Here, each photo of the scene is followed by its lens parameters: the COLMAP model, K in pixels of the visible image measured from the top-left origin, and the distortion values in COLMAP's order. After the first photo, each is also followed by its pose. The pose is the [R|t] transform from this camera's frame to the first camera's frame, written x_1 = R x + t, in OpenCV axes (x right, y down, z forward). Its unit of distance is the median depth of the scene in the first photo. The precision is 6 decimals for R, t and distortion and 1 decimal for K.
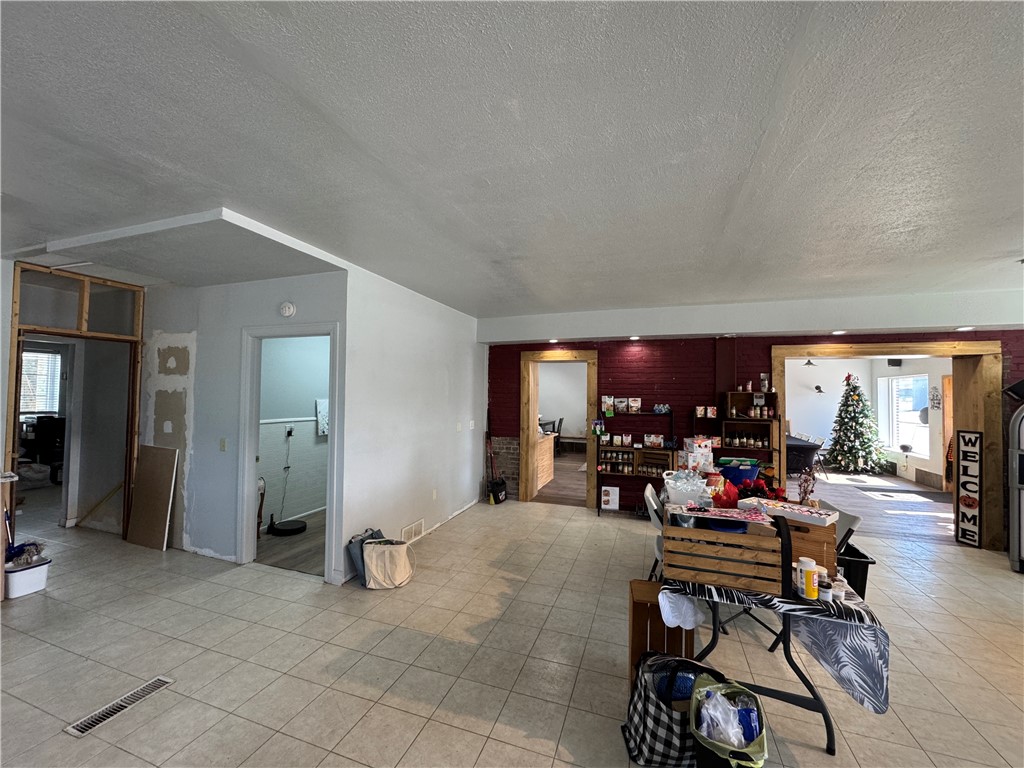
lens RADIAL K [[407.4, 0, 510.6], [0, 407.4, 381.7], [0, 0, 1]] dist [-0.001975, 0.000228]
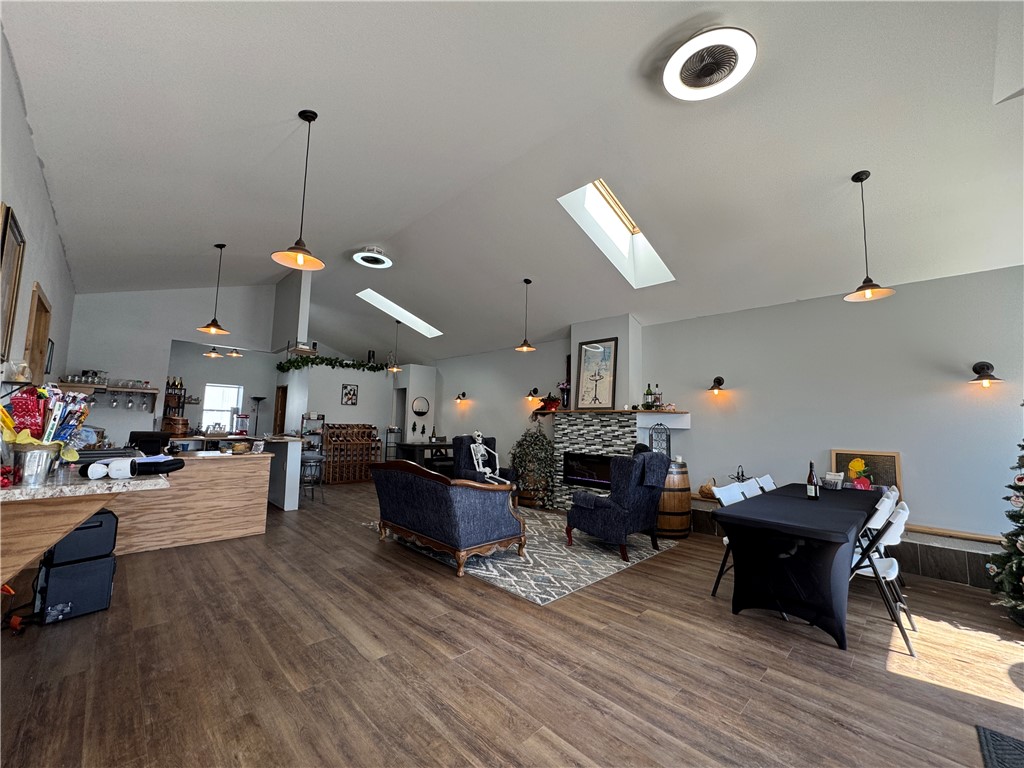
lens RADIAL K [[407.4, 0, 511.3], [0, 407.4, 384.3], [0, 0, 1]] dist [-0.001975, 0.000228]
pose [[0.901971, -0.031246, -0.430664, 1.041977], [-0.000868, 0.997245, -0.074173, 0.110394], [0.431796, 0.067275, 0.899459, 0.960708]]
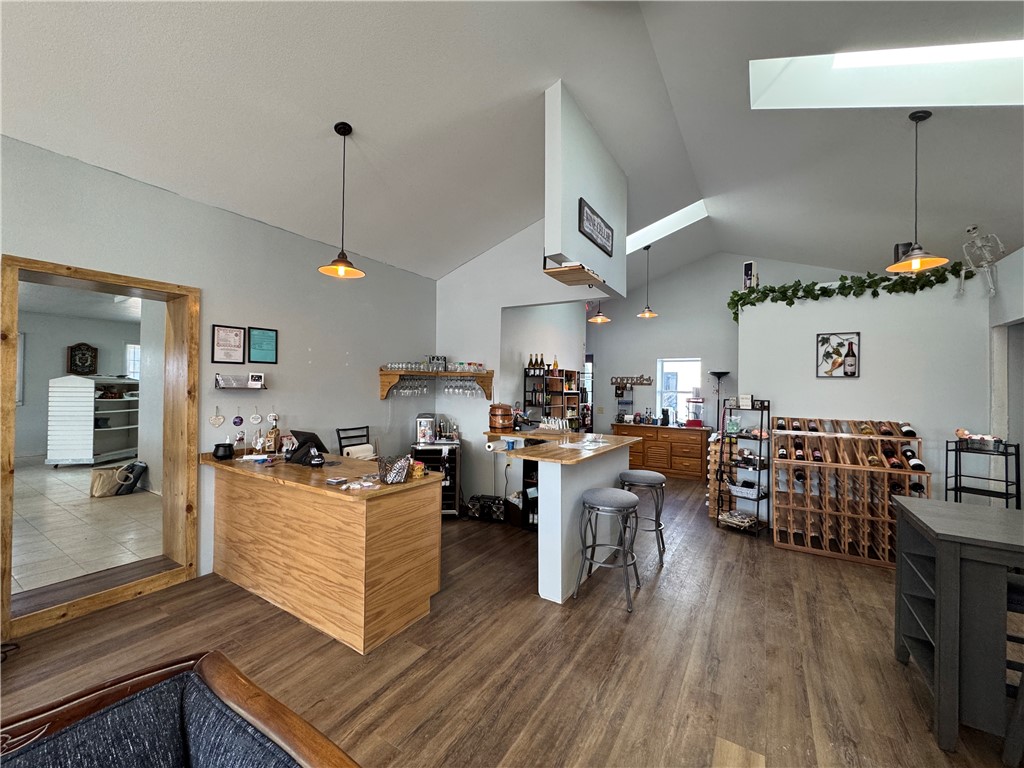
lens RADIAL K [[407.4, 0, 513.1], [0, 407.4, 383.5], [0, 0, 1]] dist [-0.001975, 0.000228]
pose [[-0.211572, -0.024487, -0.977056, 0.554519], [0.010562, 0.999570, -0.027339, 0.095089], [0.977305, -0.016104, -0.211222, 1.807750]]
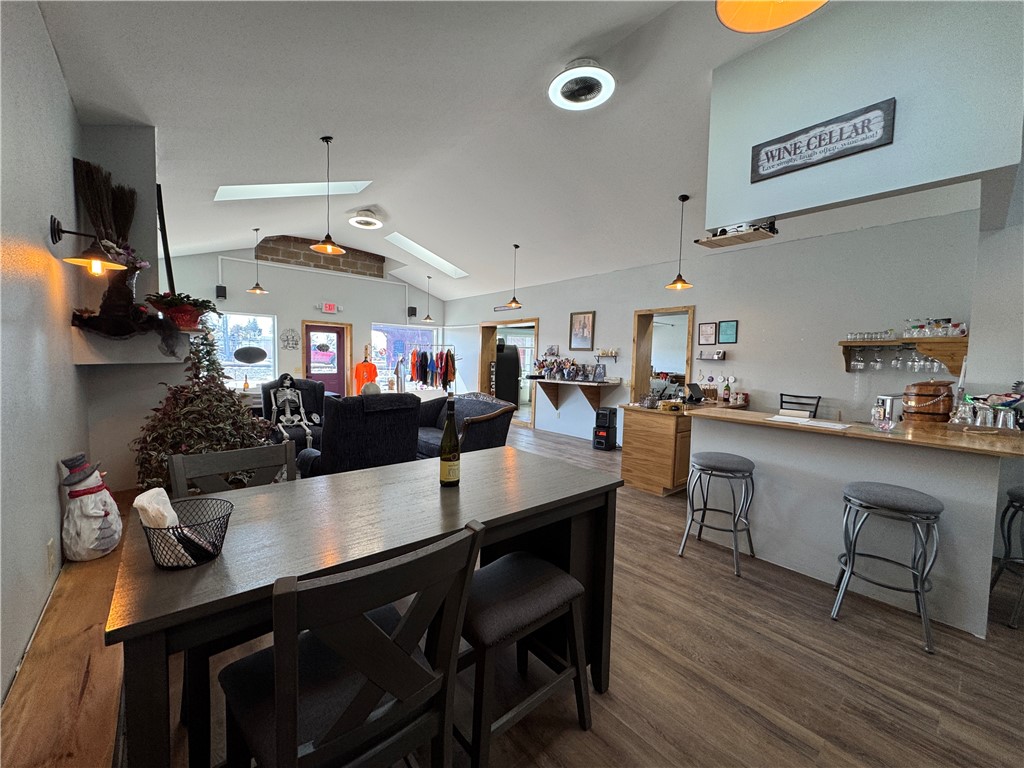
lens RADIAL K [[407.4, 0, 509.9], [0, 407.4, 384.8], [0, 0, 1]] dist [-0.001975, 0.000228]
pose [[-0.868266, -0.065014, 0.491821, -0.059181], [-0.049821, 0.997791, 0.043945, 0.126786], [-0.493592, 0.013653, -0.869587, 2.449376]]
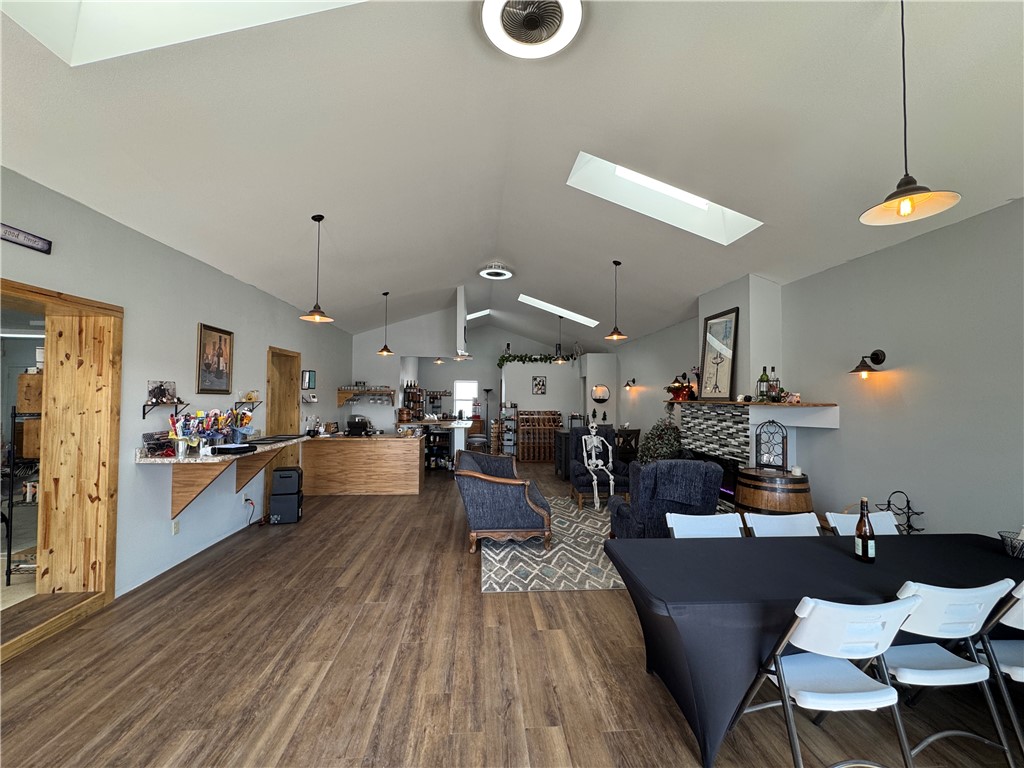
lens RADIAL K [[407.4, 0, 511.8], [0, 407.4, 384.5], [0, 0, 1]] dist [-0.001975, 0.000228]
pose [[0.411930, -0.035734, -0.910514, 1.430066], [0.022650, 0.999324, -0.028972, 0.075861], [0.910934, -0.008689, 0.412461, 1.301748]]
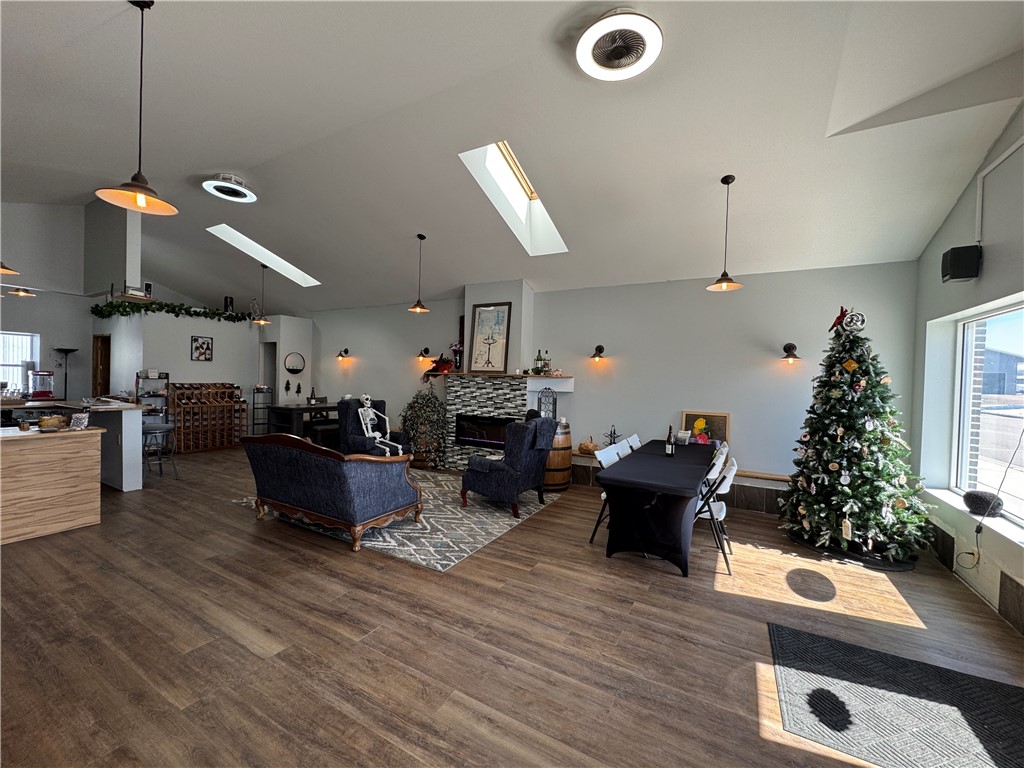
lens RADIAL K [[407.4, 0, 511.6], [0, 407.4, 384.5], [0, 0, 1]] dist [-0.001975, 0.000228]
pose [[0.986667, 0.018785, -0.161666, 1.015136], [-0.011752, 0.998947, 0.044350, 0.075887], [0.162329, -0.041859, 0.985848, 0.954071]]
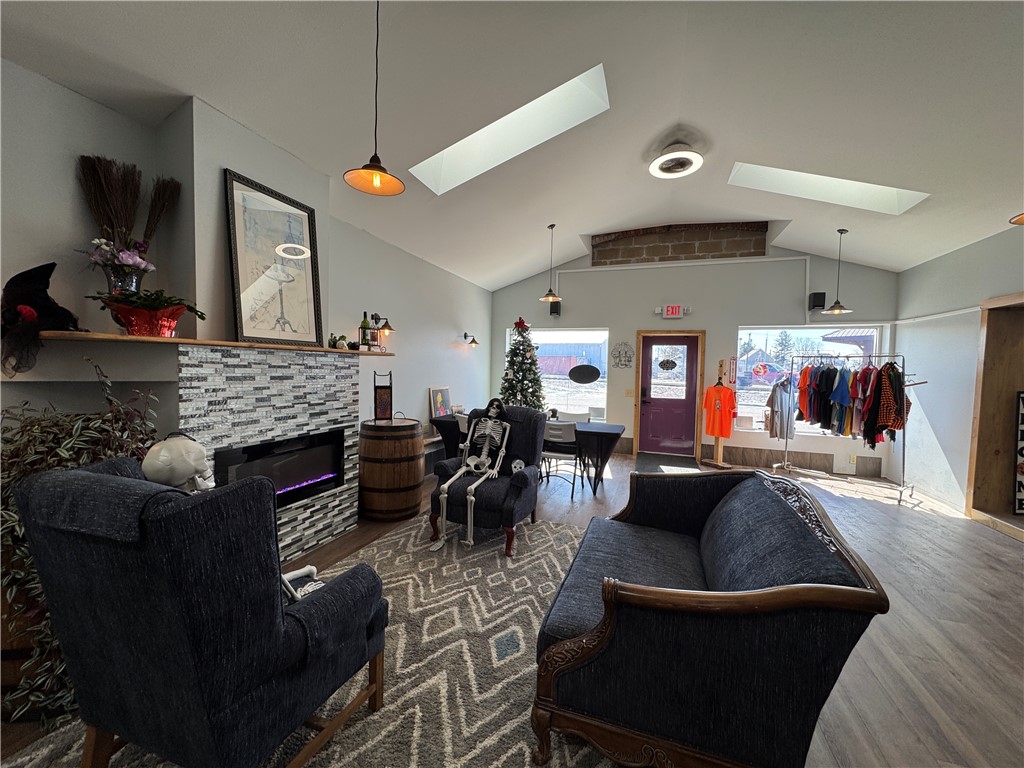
lens RADIAL K [[407.4, 0, 512.4], [0, 407.4, 383.6], [0, 0, 1]] dist [-0.001975, 0.000228]
pose [[-0.003434, -0.051039, 0.998691, 0.183324], [-0.053047, 0.997300, 0.050785, 0.104865], [-0.998586, -0.052803, -0.006133, 1.824862]]
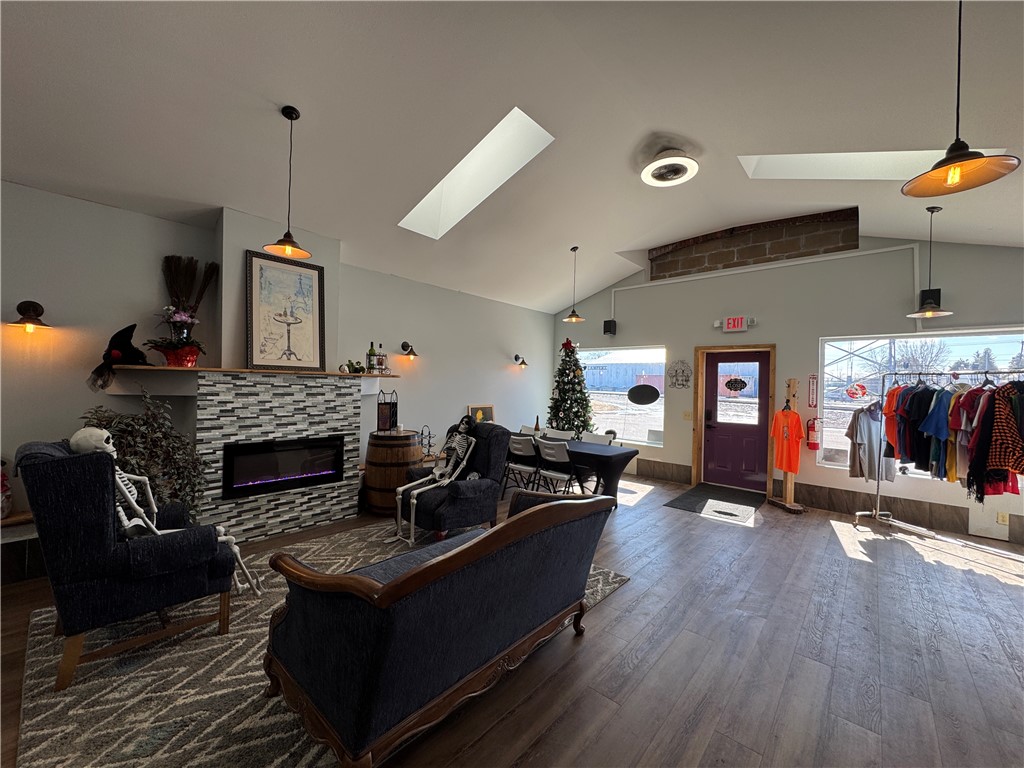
lens RADIAL K [[407.4, 0, 512.1], [0, 407.4, 383.8], [0, 0, 1]] dist [-0.001975, 0.000228]
pose [[0.372118, -0.002495, 0.928182, 0.198205], [-0.046919, 0.998667, 0.021495, 0.086366], [-0.926999, -0.051548, 0.371505, 1.469880]]
